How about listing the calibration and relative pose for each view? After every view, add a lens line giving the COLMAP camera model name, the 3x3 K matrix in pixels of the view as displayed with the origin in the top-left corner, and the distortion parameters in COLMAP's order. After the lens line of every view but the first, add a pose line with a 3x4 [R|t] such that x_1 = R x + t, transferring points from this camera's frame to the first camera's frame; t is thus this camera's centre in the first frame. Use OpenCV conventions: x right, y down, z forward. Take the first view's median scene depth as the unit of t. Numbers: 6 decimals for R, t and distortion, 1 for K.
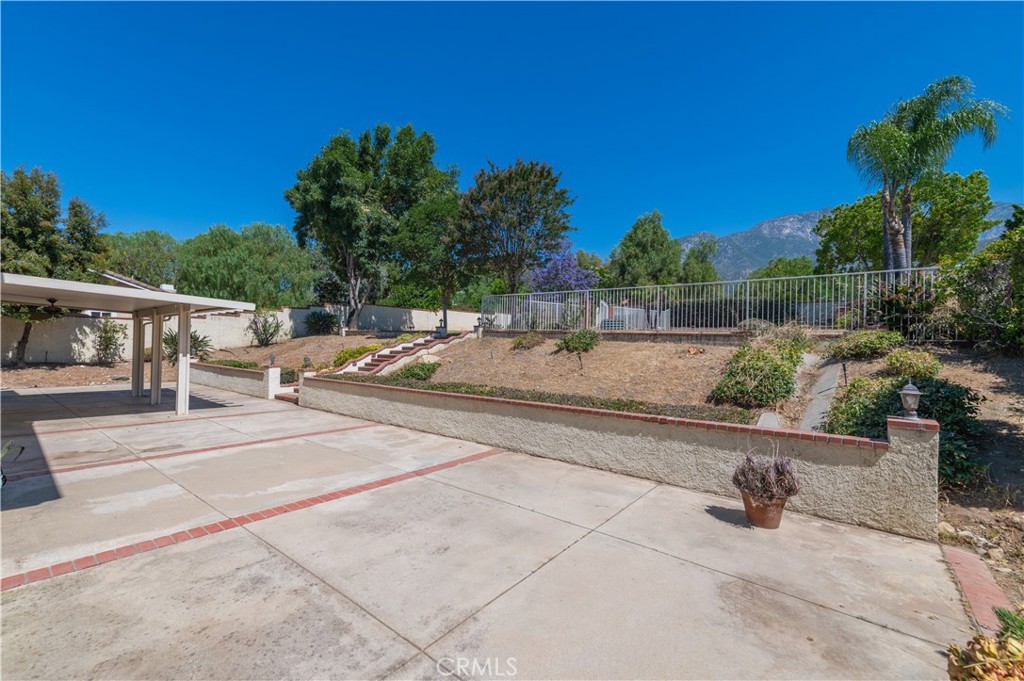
lens RADIAL K [[406.5, 0, 520.5], [0, 406.5, 341.1], [0, 0, 1]] dist [0.012808, -0.001746]
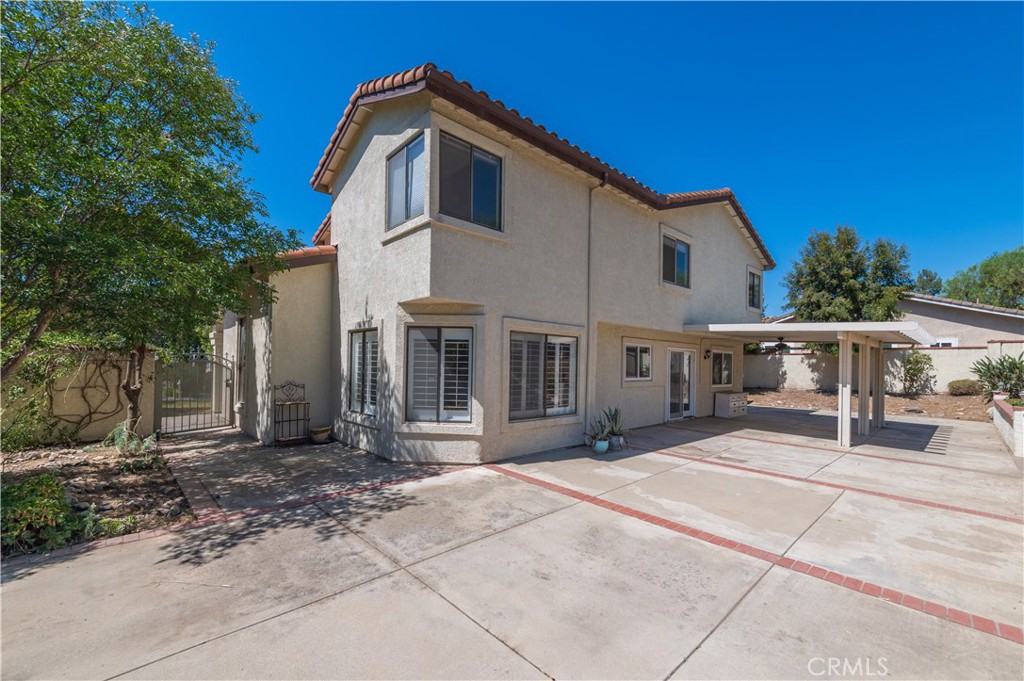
lens RADIAL K [[406.5, 0, 490.3], [0, 406.5, 367.0], [0, 0, 1]] dist [0.012808, -0.001746]
pose [[-0.159890, -0.013329, -0.987045, 0.524222], [-0.008328, 0.999891, -0.012154, 0.024069], [0.987100, 0.006276, -0.159983, 0.694515]]
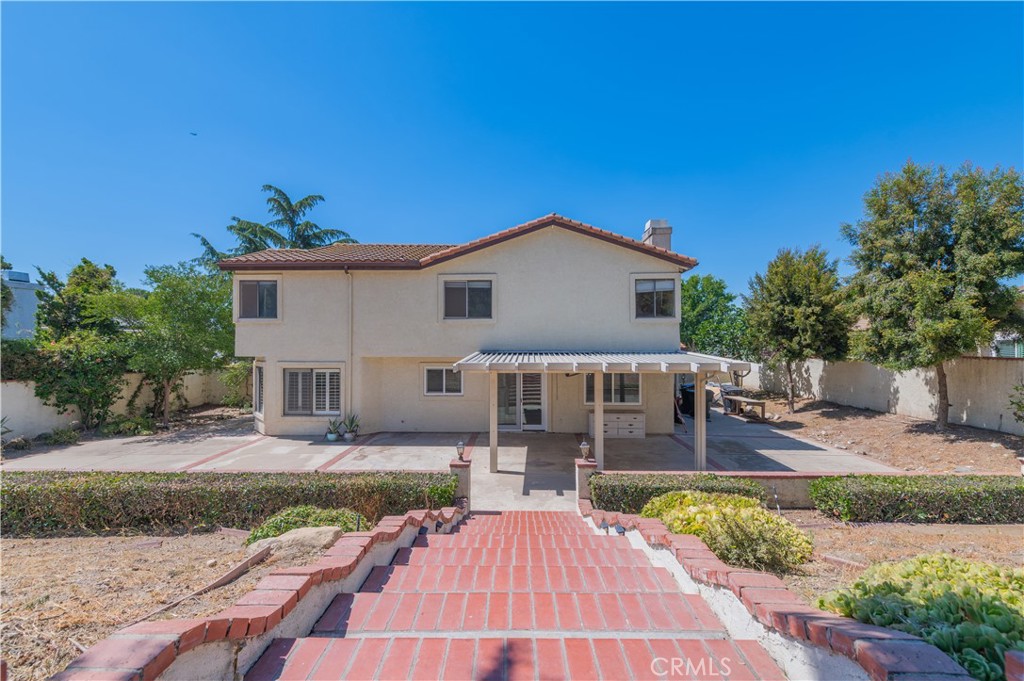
lens RADIAL K [[406.5, 0, 512.7], [0, 406.5, 342.2], [0, 0, 1]] dist [0.012808, -0.001746]
pose [[-0.793137, -0.013676, -0.608889, -0.916059], [-0.004754, 0.999856, -0.016264, -0.396215], [0.609024, -0.010005, -0.793088, 5.100059]]
